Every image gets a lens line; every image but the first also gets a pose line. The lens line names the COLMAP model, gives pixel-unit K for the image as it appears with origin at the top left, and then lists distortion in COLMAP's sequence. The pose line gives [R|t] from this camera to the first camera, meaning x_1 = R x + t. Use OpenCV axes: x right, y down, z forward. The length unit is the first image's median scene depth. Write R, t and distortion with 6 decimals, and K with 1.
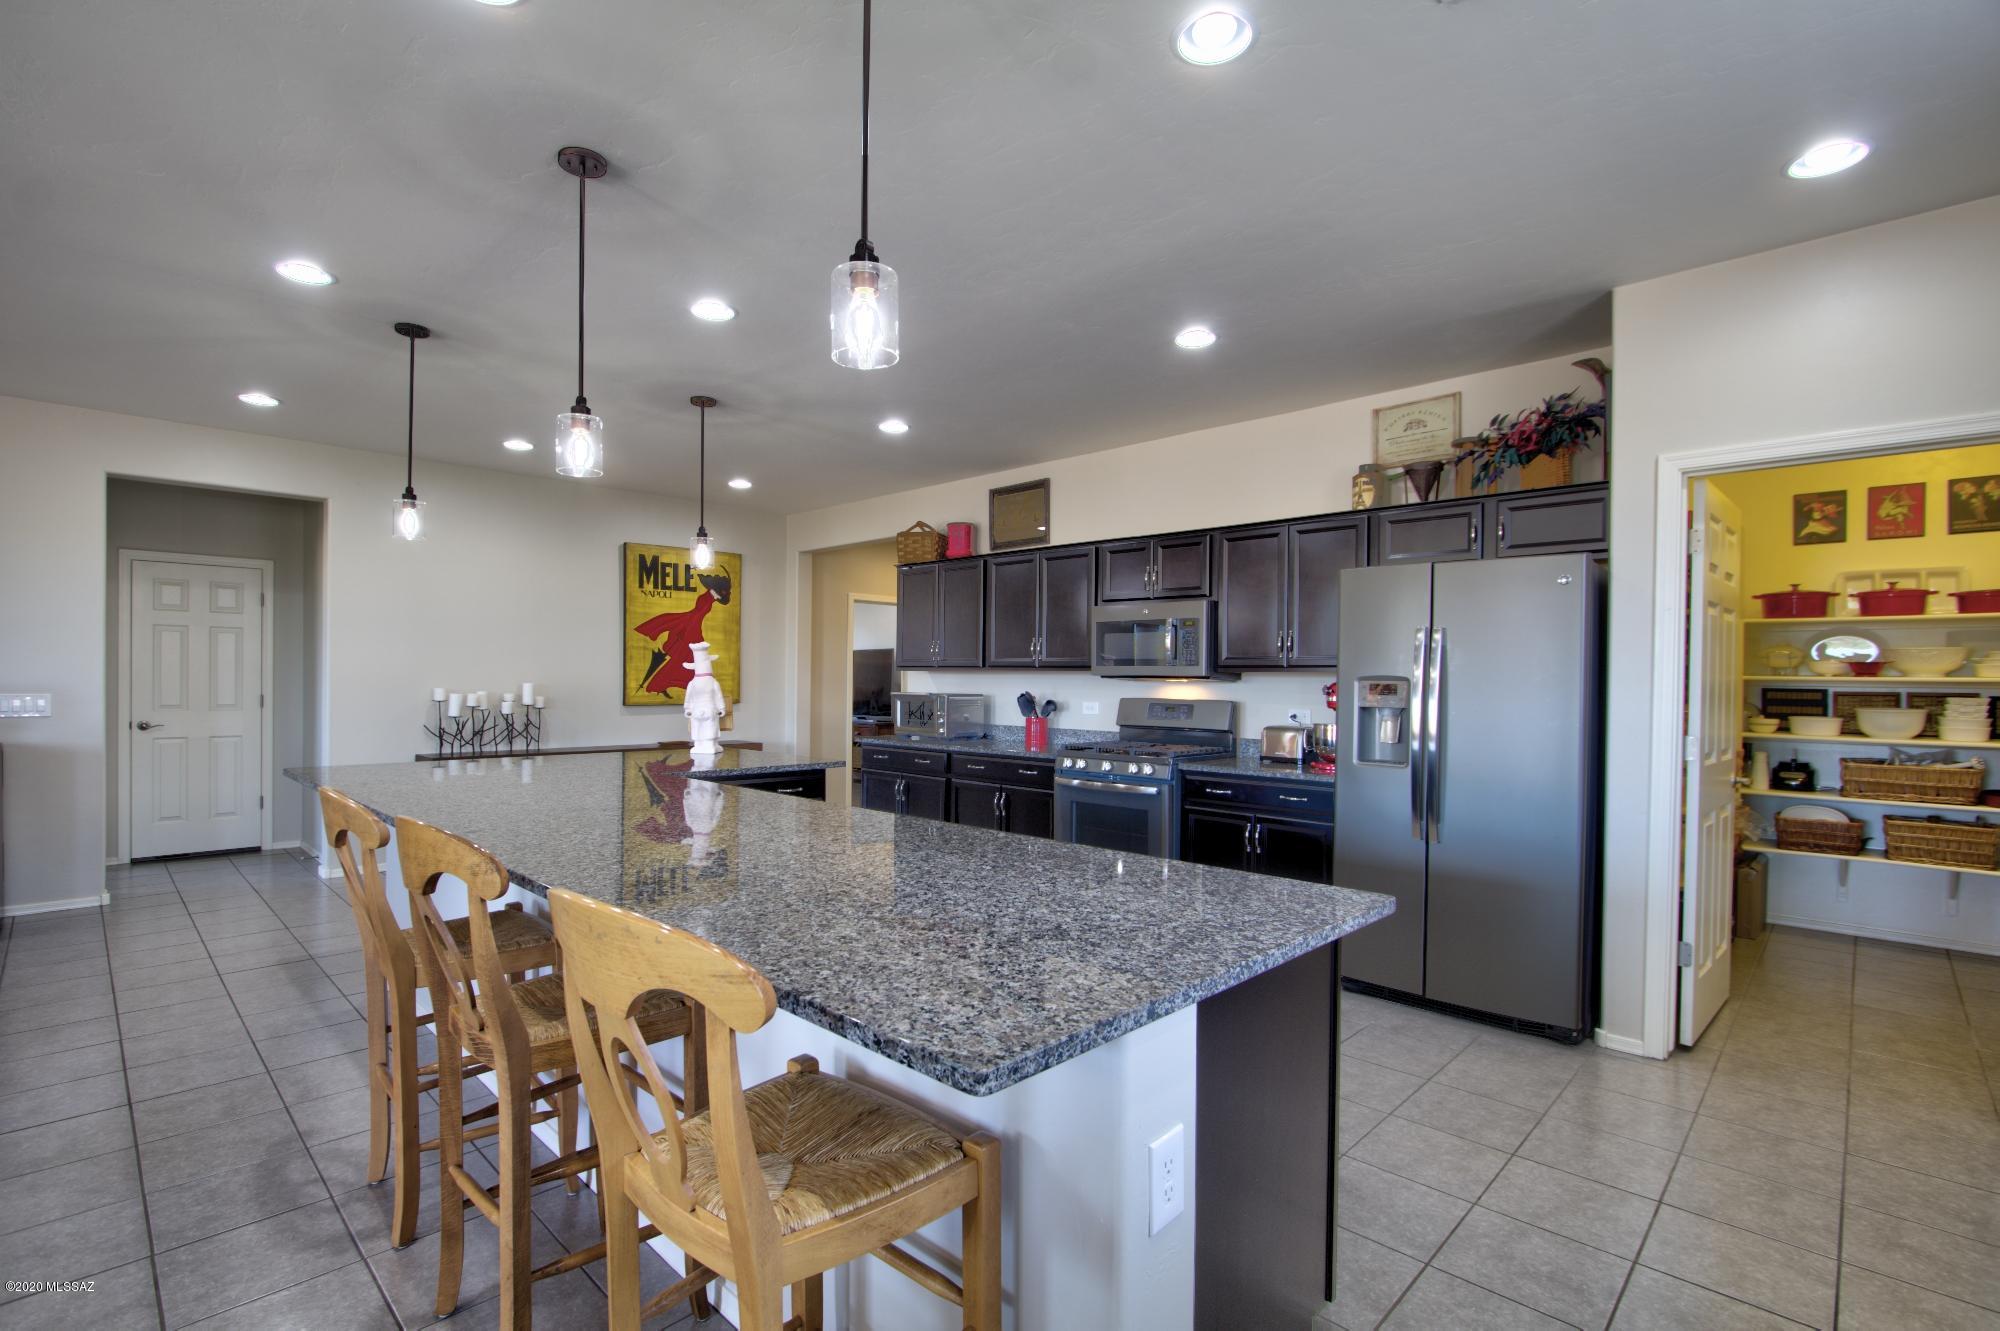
lens RADIAL K [[923.0, 0, 978.9], [0, 923.0, 688.4], [0, 0, 1]] dist [-0.015272, 0.001571]
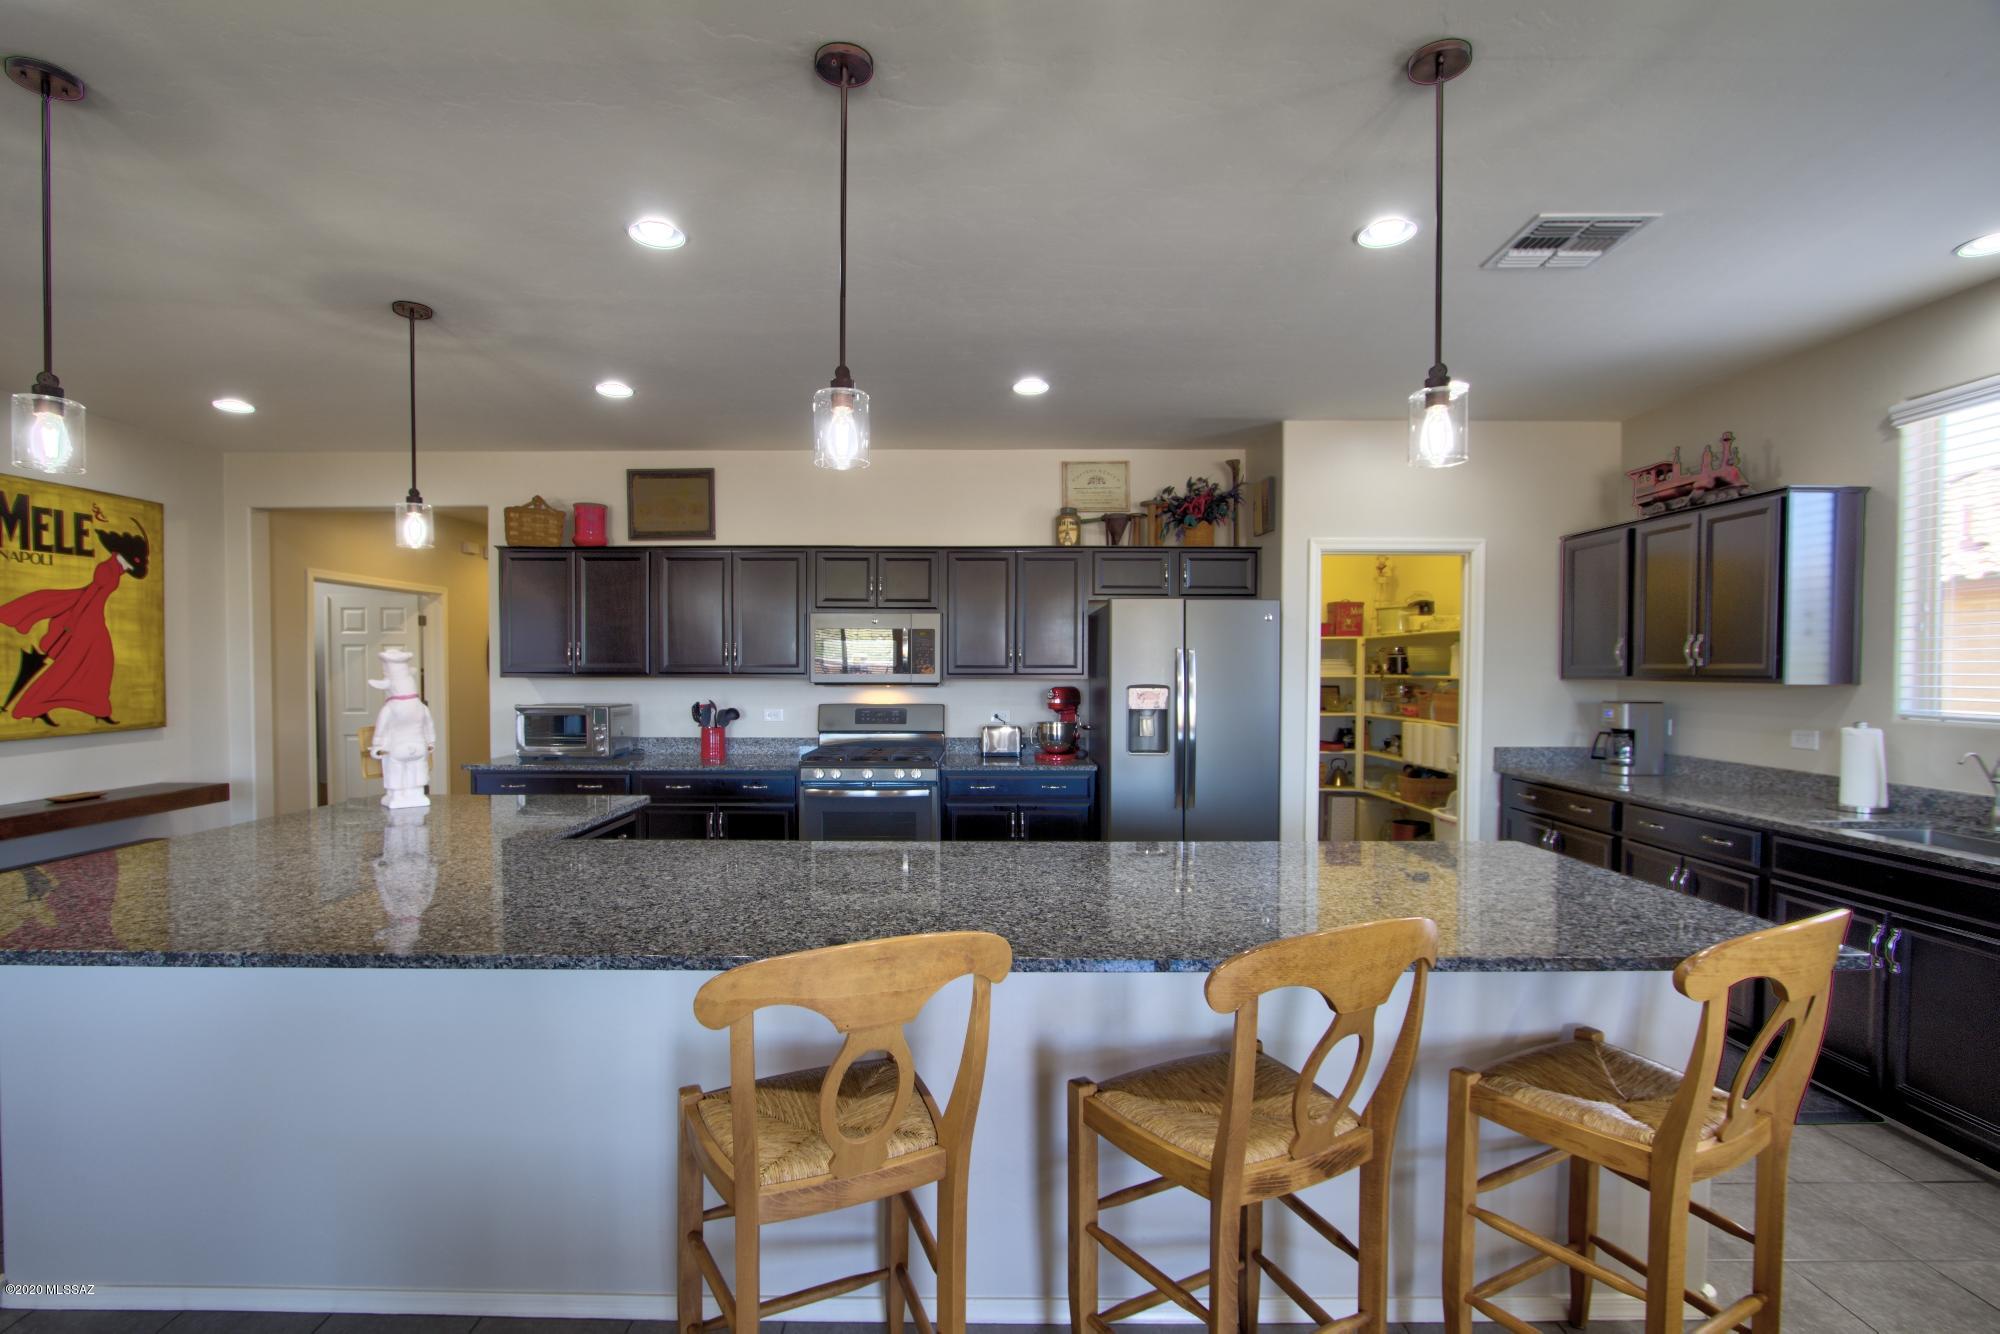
lens RADIAL K [[912.2, 0, 985.9], [0, 912.2, 692.3], [0, 0, 1]] dist [-0.017418, 0.000405]
pose [[0.717678, -0.028677, 0.695784, -0.471985], [0.013370, 0.999535, 0.027405, -0.031618], [-0.696247, -0.010365, 0.717728, 0.195587]]
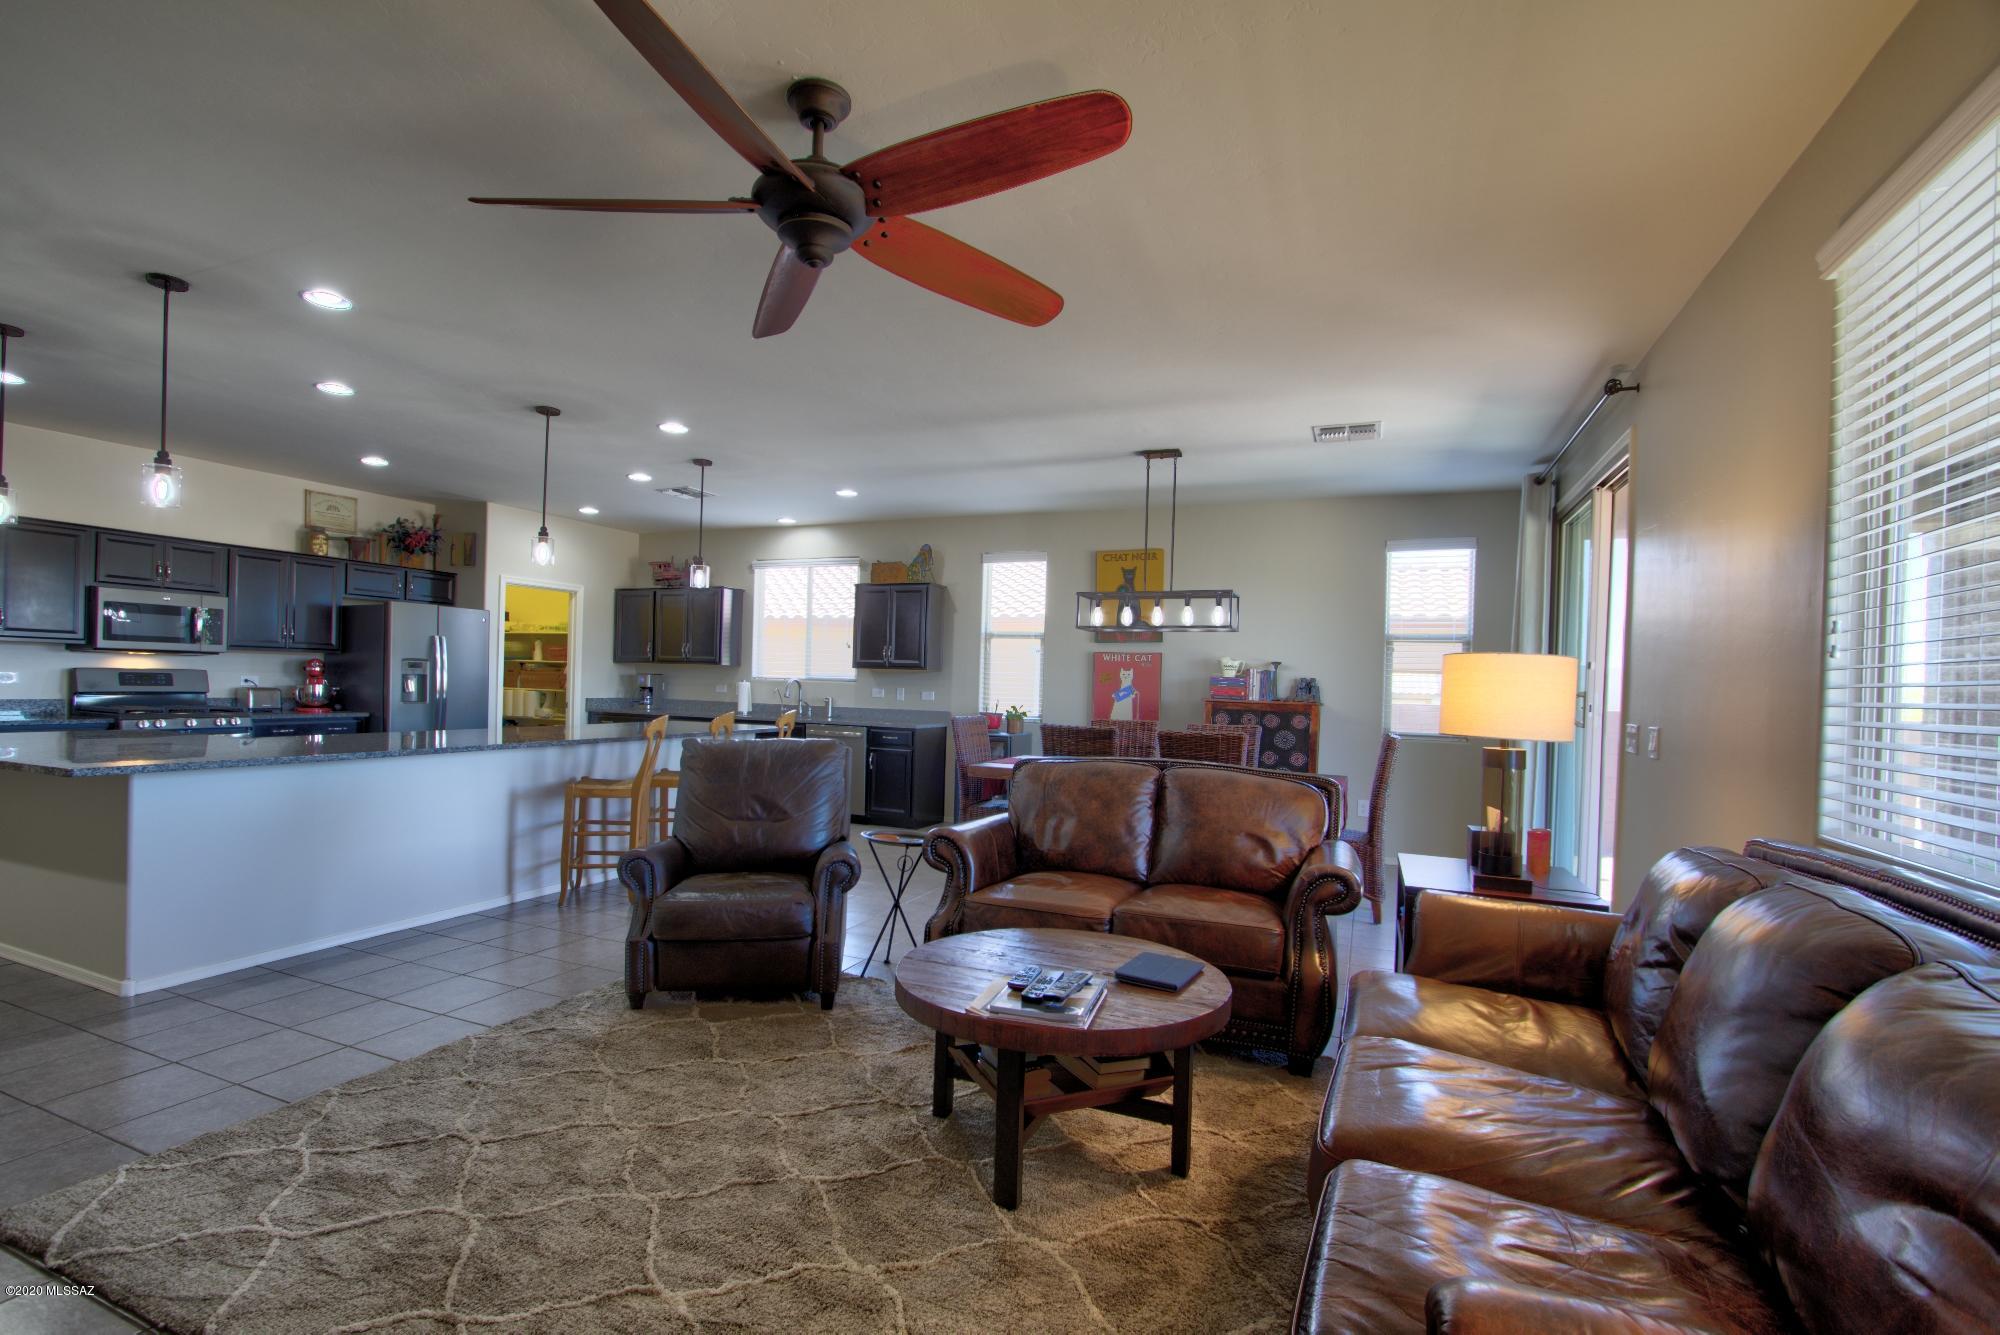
lens RADIAL K [[923.0, 0, 978.9], [0, 923.0, 690.4], [0, 0, 1]] dist [-0.015272, 0.001571]
pose [[-0.358209, -0.028920, 0.933193, -1.450669], [-0.022206, 0.999501, 0.022451, -0.012239], [-0.933377, -0.012680, -0.358673, 0.452485]]
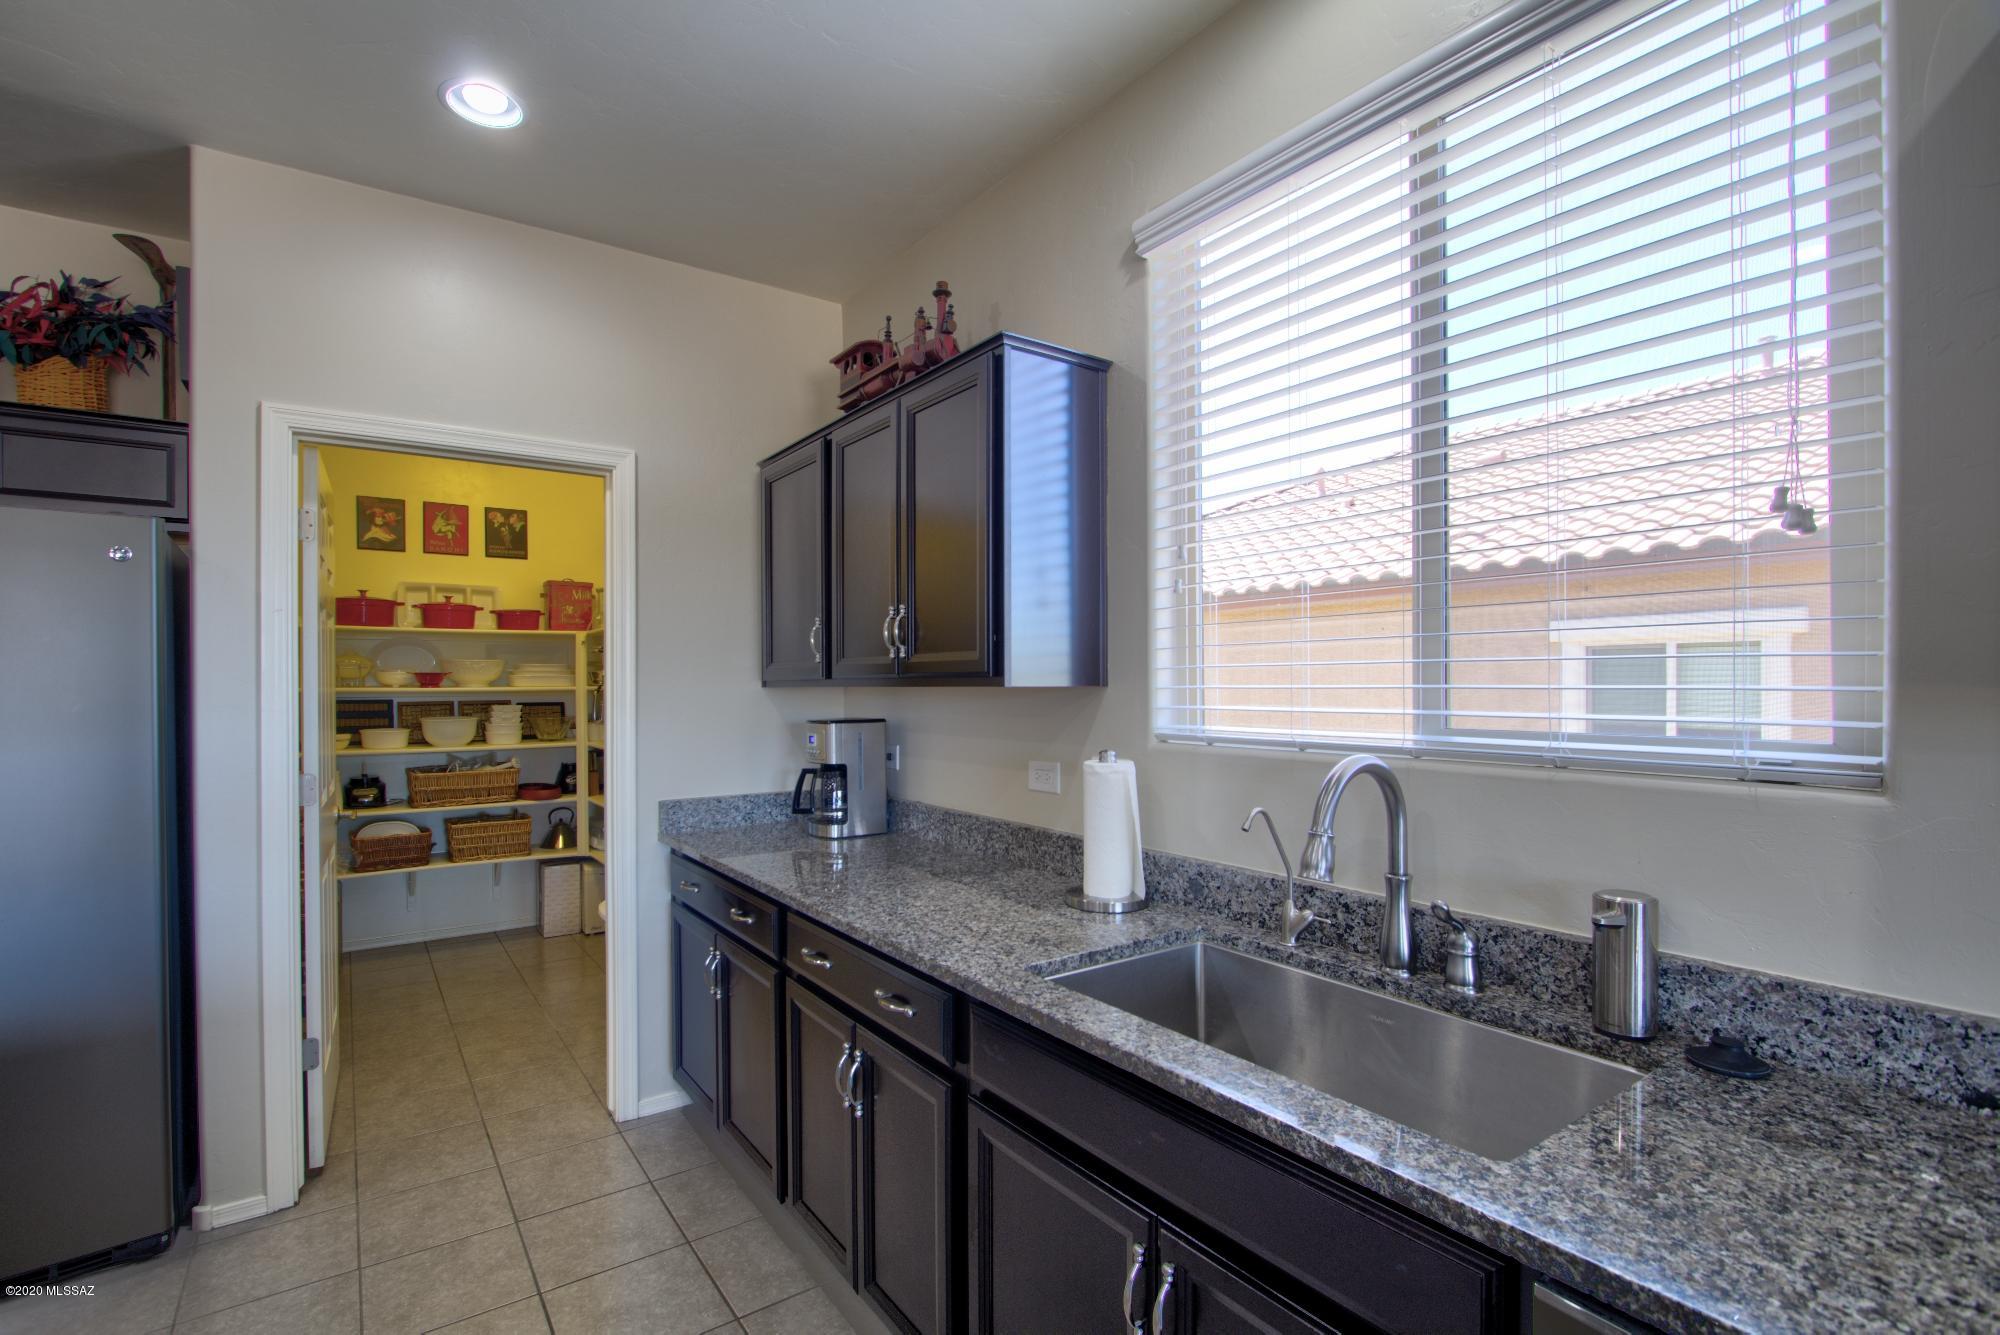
lens RADIAL K [[923.0, 0, 978.9], [0, 923.0, 690.4], [0, 0, 1]] dist [-0.015272, 0.001571]
pose [[0.189954, -0.018240, 0.981623, 0.083913], [0.016359, 0.999747, 0.015411, -0.014723], [-0.981657, 0.013131, 0.190205, 0.200001]]
